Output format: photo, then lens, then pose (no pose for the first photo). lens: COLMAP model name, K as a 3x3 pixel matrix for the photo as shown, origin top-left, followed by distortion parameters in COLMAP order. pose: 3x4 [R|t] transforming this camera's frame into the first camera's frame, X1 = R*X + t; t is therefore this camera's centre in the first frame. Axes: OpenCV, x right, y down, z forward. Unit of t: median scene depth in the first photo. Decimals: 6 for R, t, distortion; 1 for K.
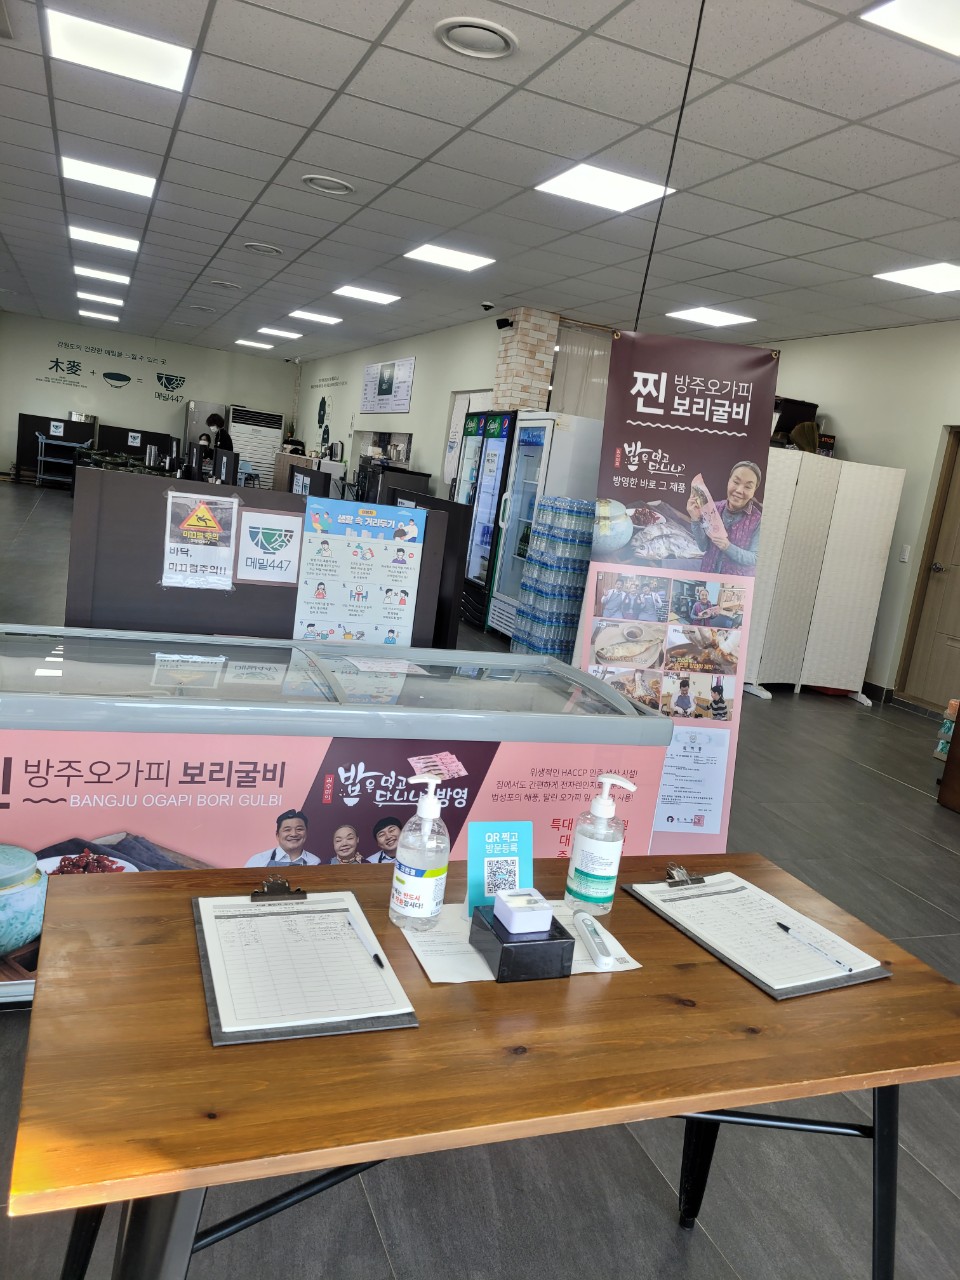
lens RADIAL K [[950.0, 0, 474.5], [0, 950.0, 629.5], [0, 0, 1]] dist [0.044659, -0.026925]
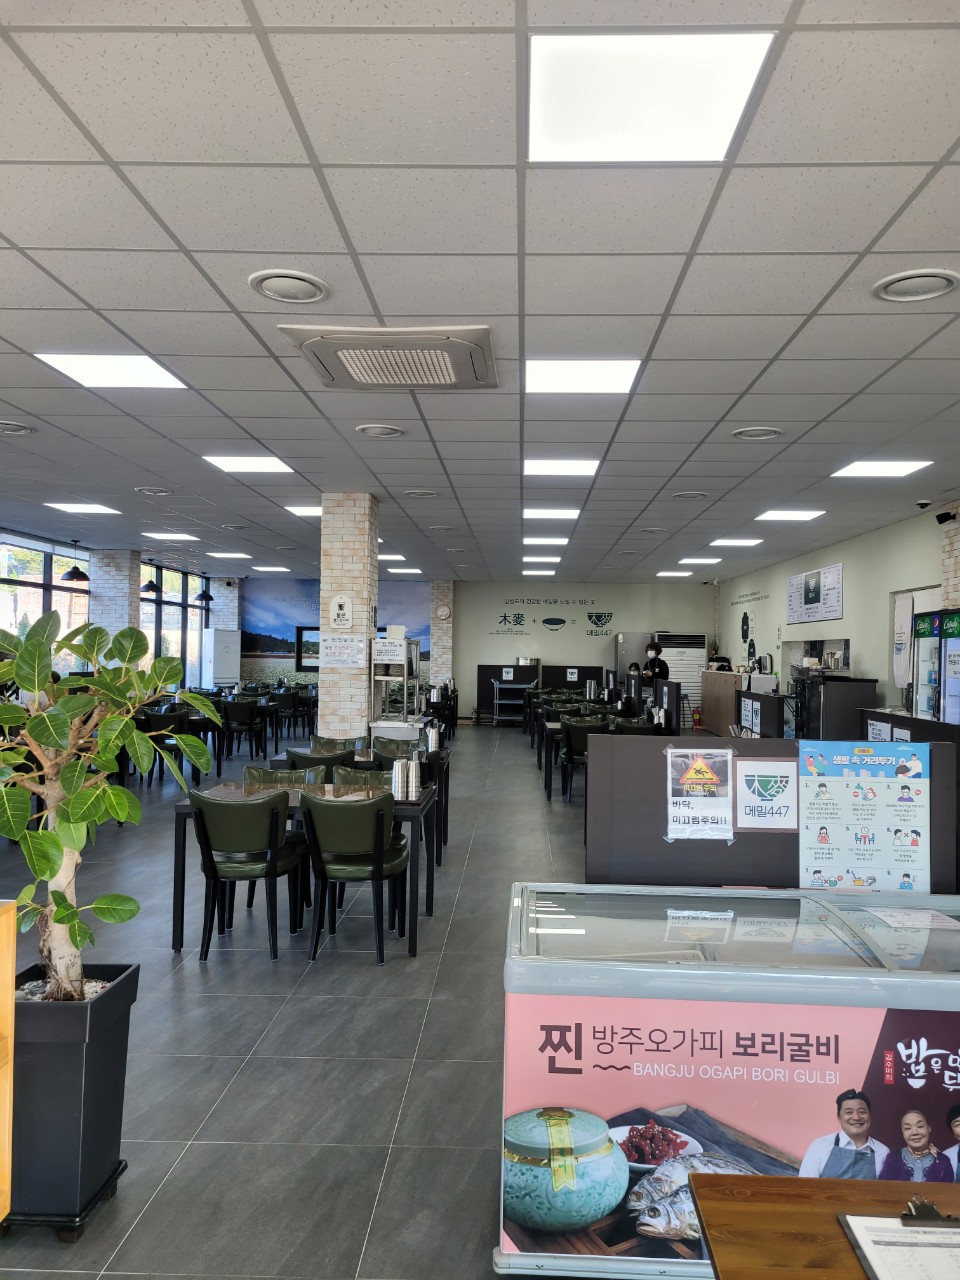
lens RADIAL K [[950.0, 0, 483.6], [0, 950.0, 641.3], [0, 0, 1]] dist [0.044659, -0.026925]
pose [[0.909321, -0.125722, -0.396648, -0.087488], [0.041167, 0.975767, -0.214904, -0.052381], [0.414054, 0.179088, 0.892461, -0.076349]]
